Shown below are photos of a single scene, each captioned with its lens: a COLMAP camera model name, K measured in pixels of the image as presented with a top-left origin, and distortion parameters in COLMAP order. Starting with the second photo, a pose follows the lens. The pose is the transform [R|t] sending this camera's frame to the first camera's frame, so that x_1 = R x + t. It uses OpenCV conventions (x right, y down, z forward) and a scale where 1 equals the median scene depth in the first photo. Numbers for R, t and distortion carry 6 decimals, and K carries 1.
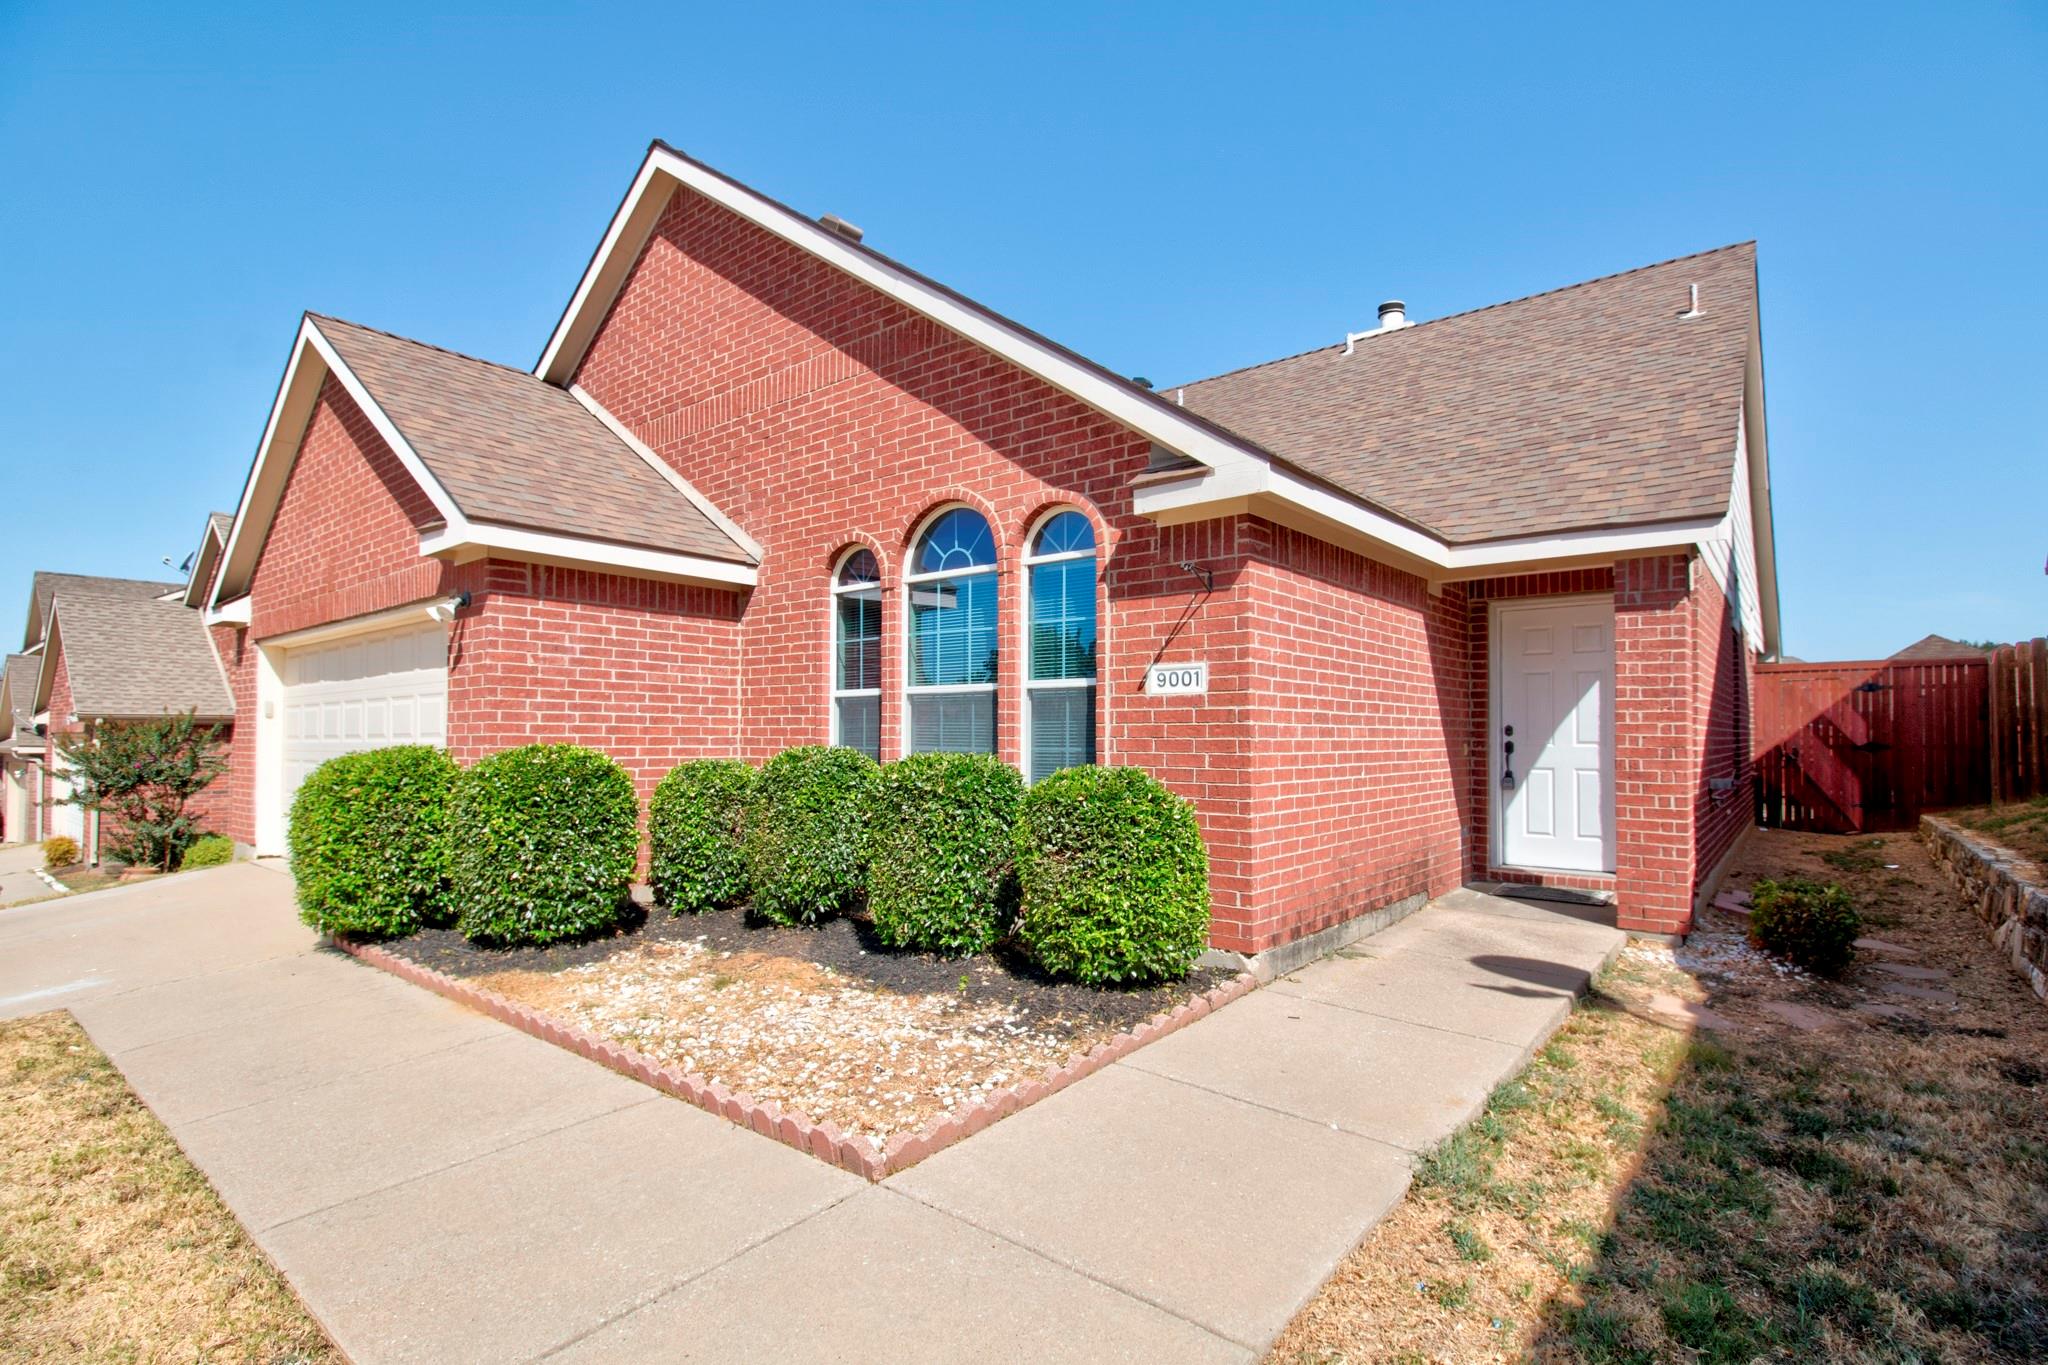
lens RADIAL K [[968.1, 0, 1025.1], [0, 968.1, 694.3], [0, 0, 1]] dist [0.009173, -0.012321]
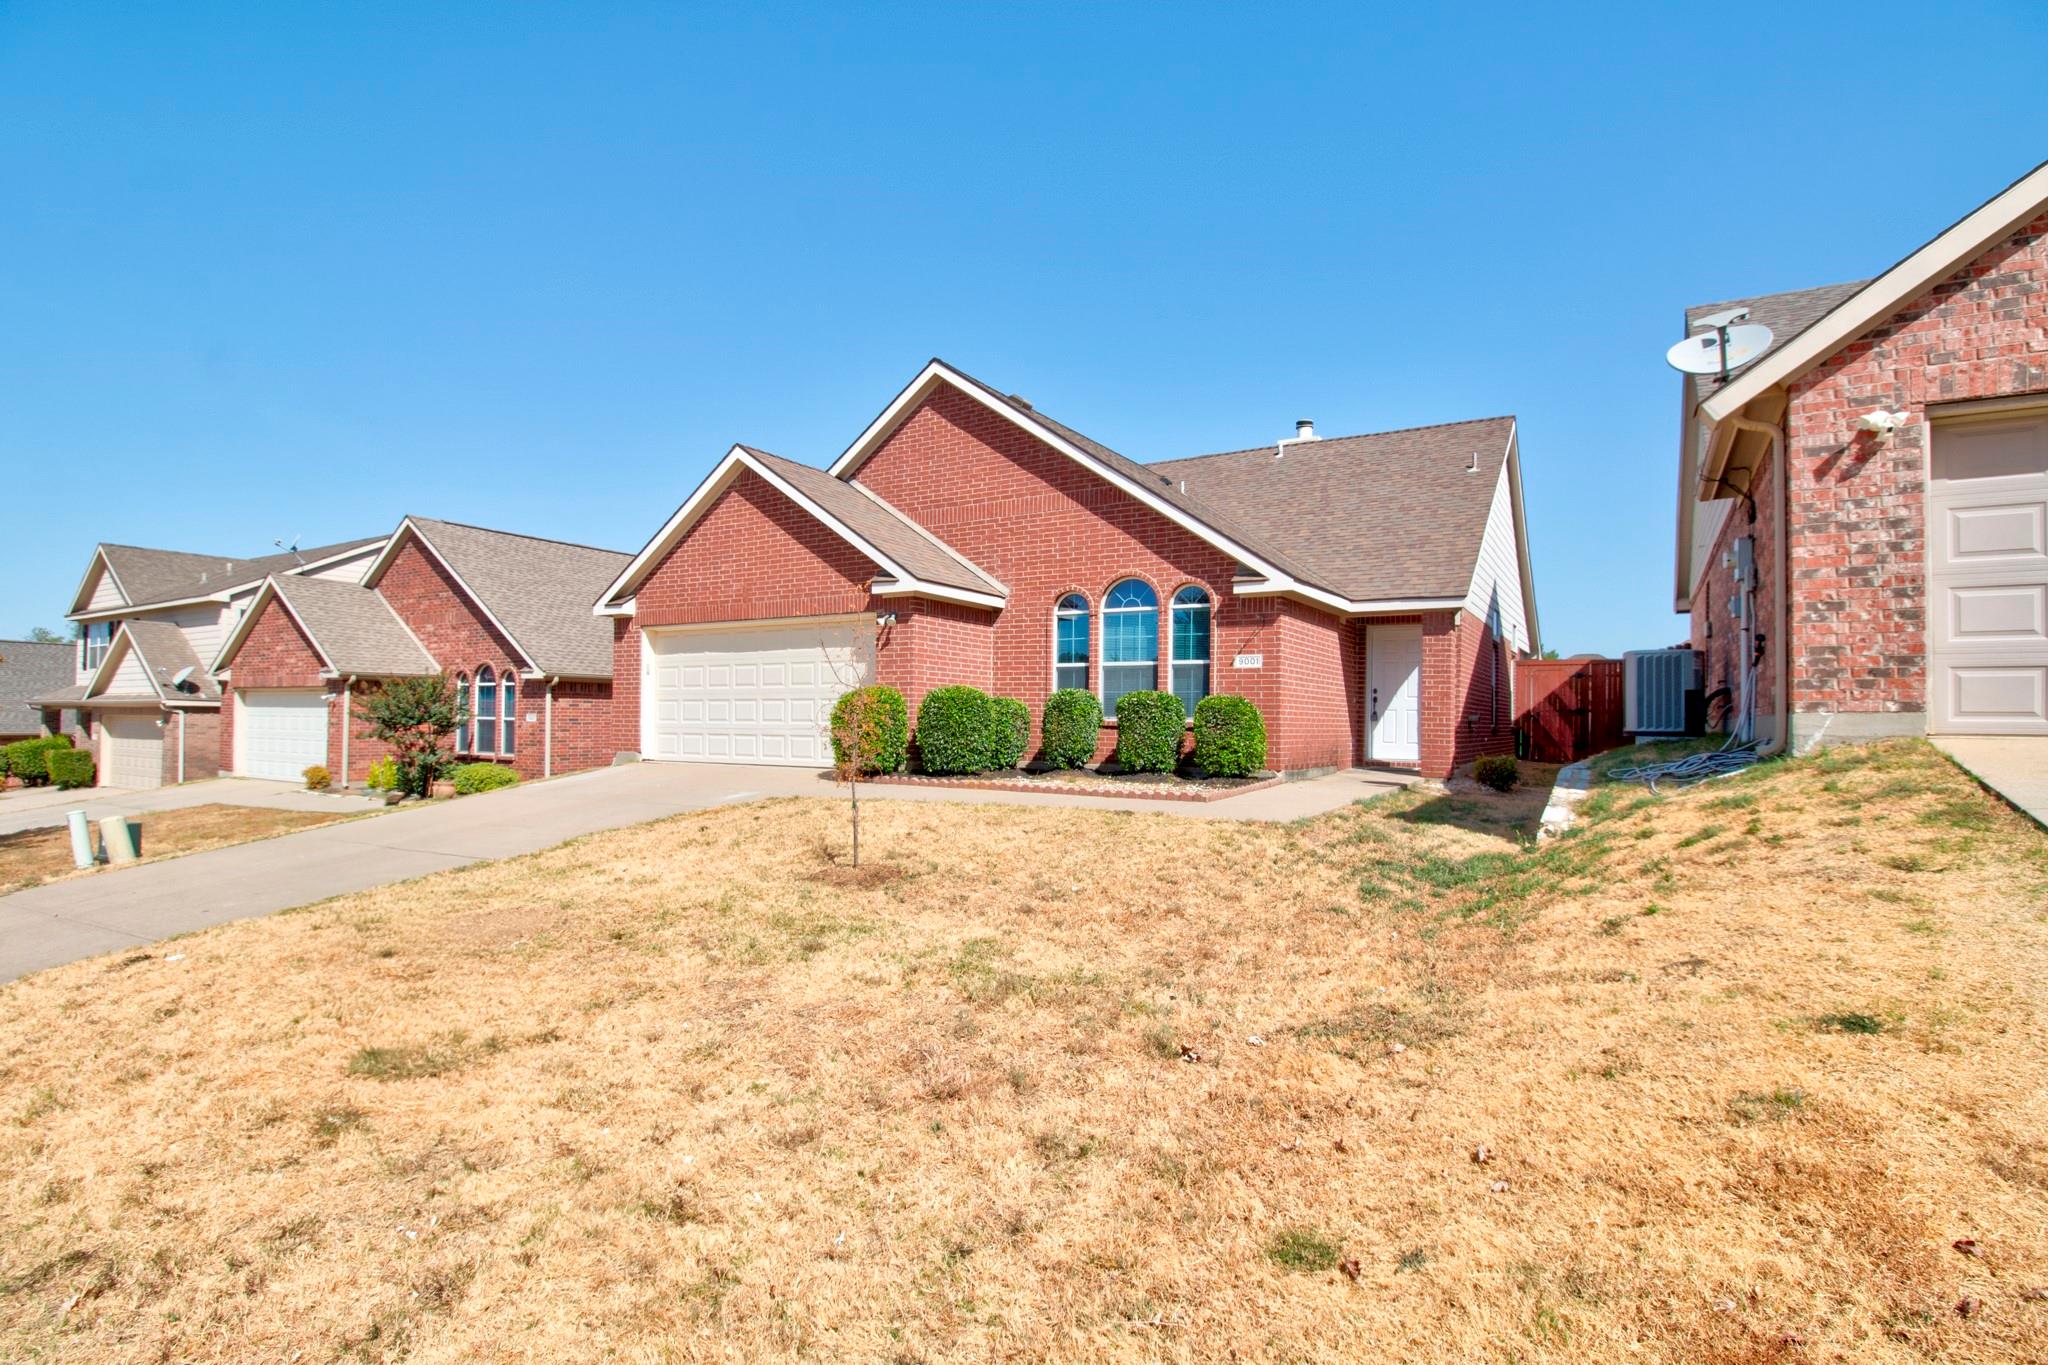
lens RADIAL K [[968.1, 0, 1023.1], [0, 968.1, 677.3], [0, 0, 1]] dist [0.009173, -0.012321]
pose [[0.992338, 0.018917, 0.122097, -0.513280], [-0.019026, 0.999819, -0.000271, 0.026350], [-0.122080, -0.002054, 0.992518, -0.984607]]
